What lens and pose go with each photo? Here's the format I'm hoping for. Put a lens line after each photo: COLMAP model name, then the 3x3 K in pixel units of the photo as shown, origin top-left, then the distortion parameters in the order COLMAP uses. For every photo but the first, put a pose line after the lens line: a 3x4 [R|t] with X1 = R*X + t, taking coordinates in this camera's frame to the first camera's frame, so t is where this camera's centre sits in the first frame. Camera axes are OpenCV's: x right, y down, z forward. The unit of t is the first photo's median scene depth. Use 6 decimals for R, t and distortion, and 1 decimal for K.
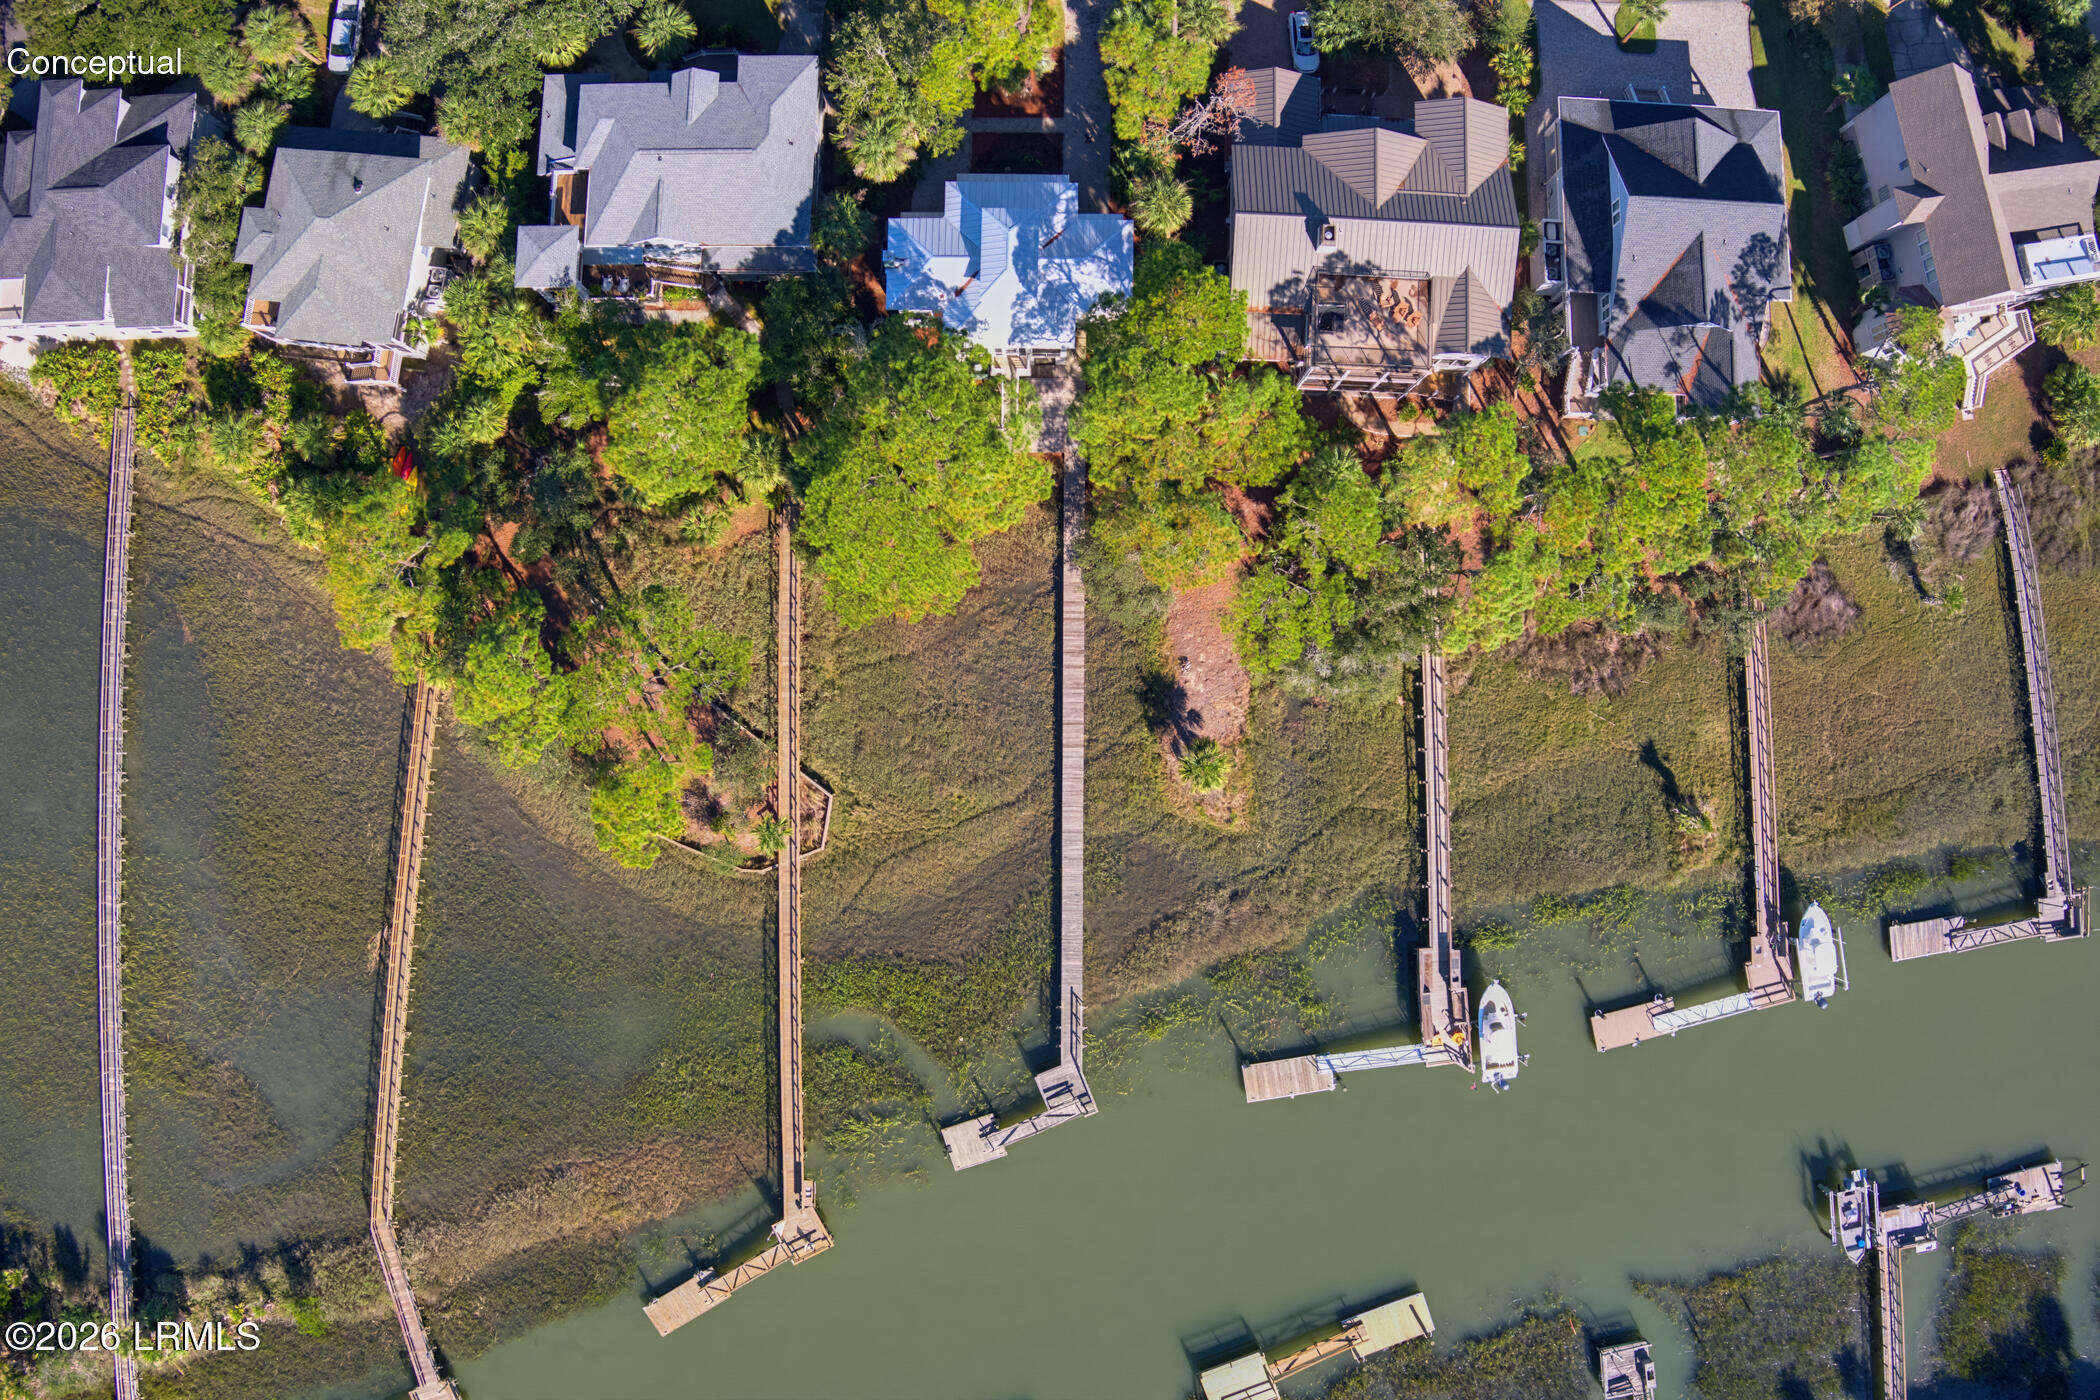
lens RADIAL K [[1643.1, 0, 1050.0], [0, 1643.1, 700.0], [0, 0, 1]] dist [-0.031873, 0.079487]
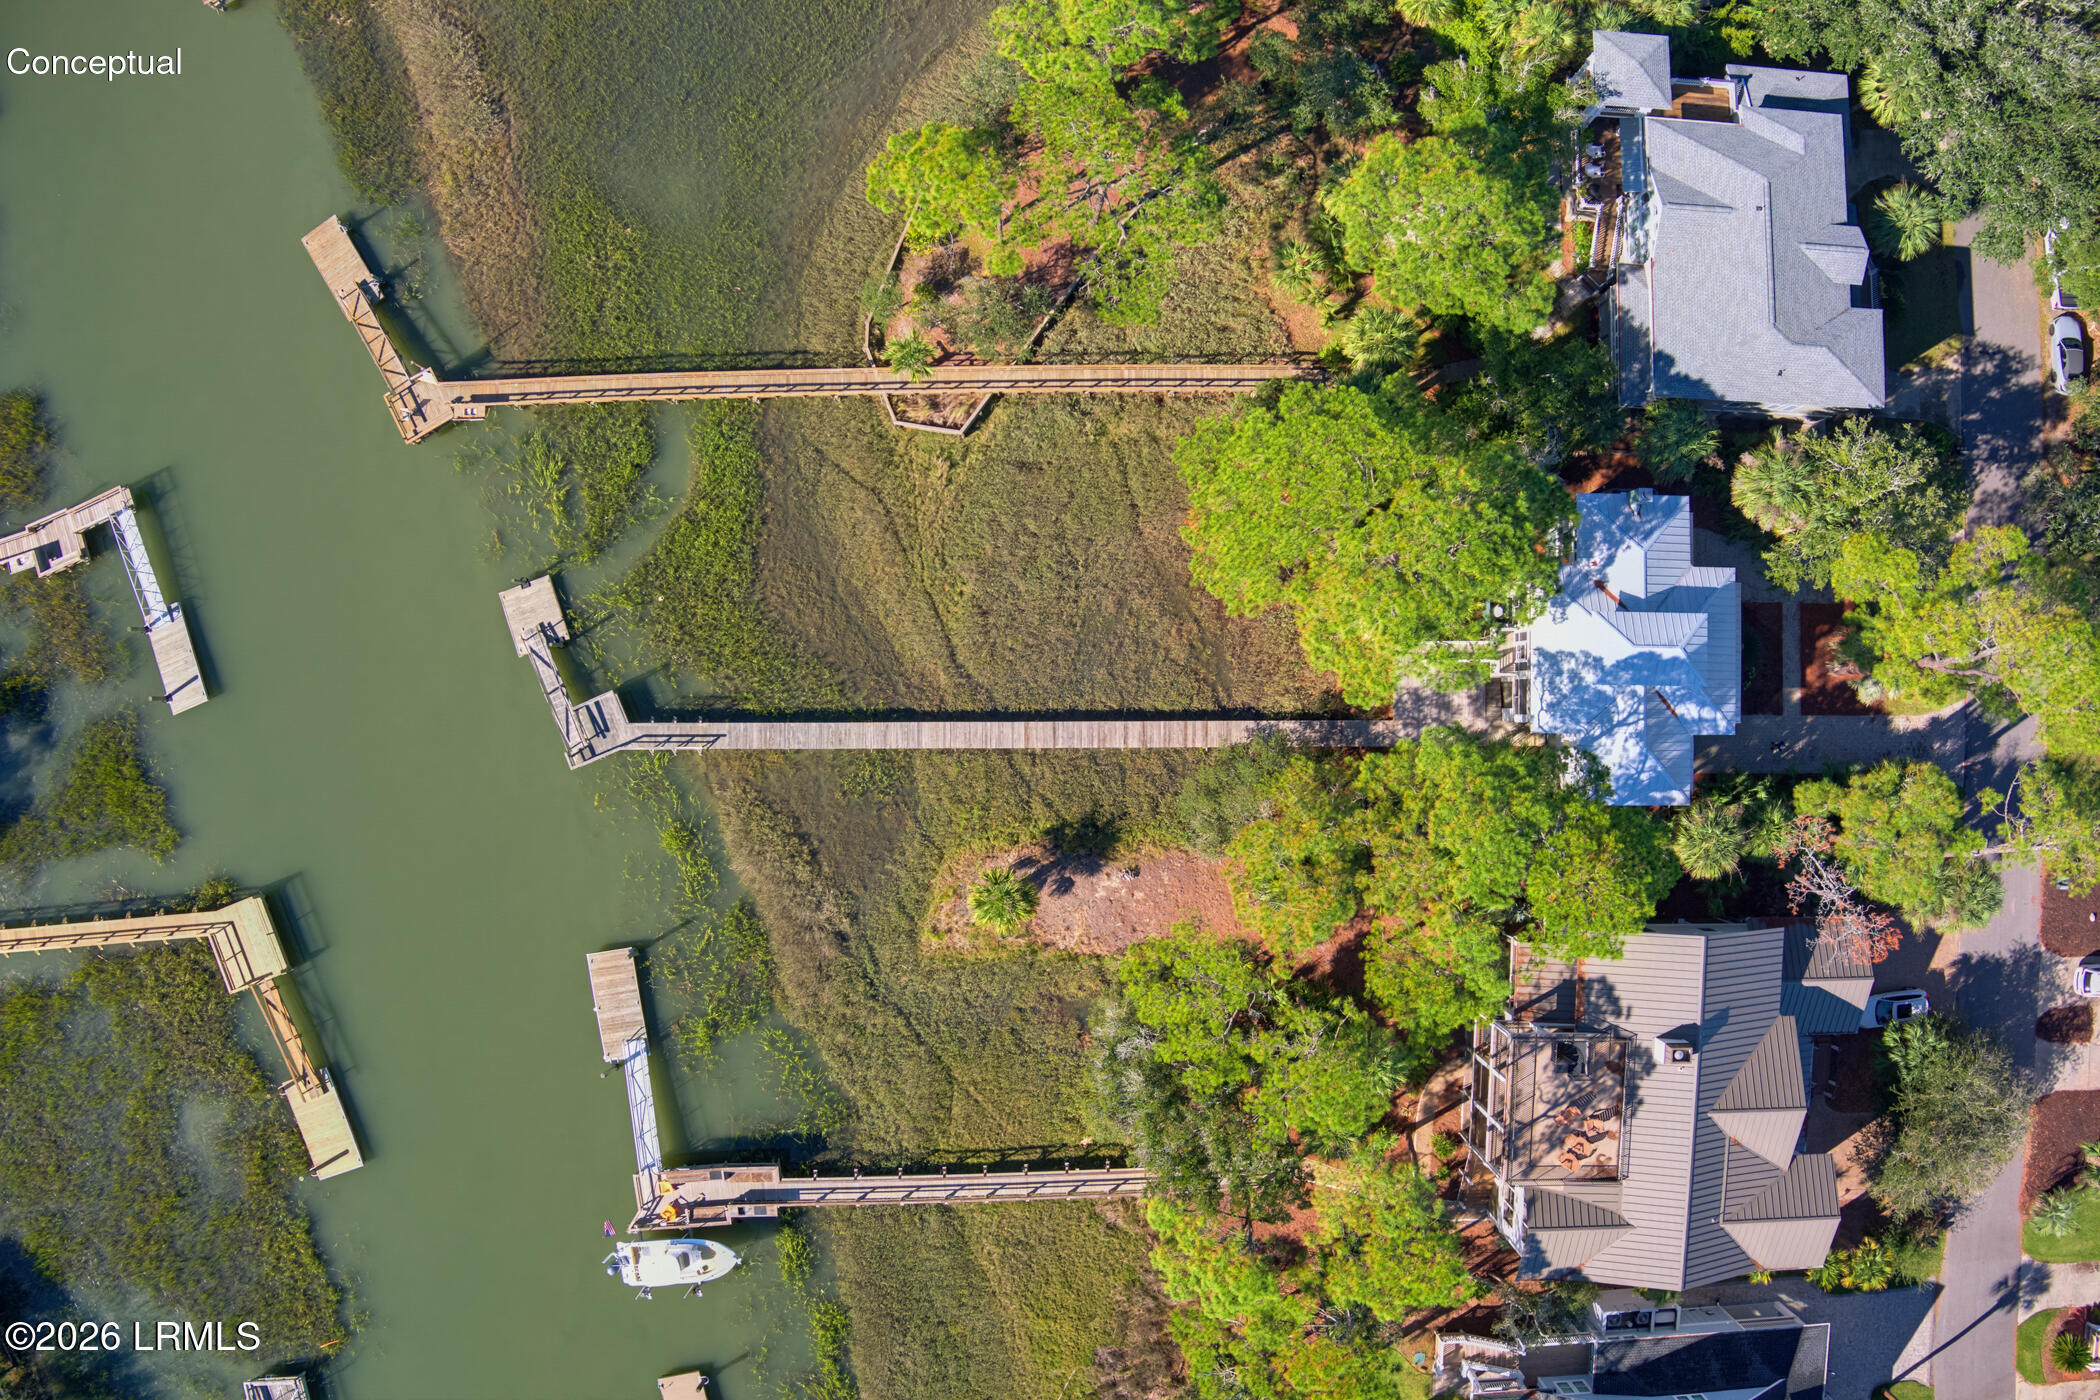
lens RADIAL K [[1643.1, 0, 1050.0], [0, 1643.1, 700.0], [0, 0, 1]] dist [-0.031873, 0.079487]
pose [[0.009218, 0.999956, -0.001857, -0.001113], [-0.999866, 0.009242, 0.013504, 0.005489], [0.013521, 0.001732, 0.999907, 0.198887]]
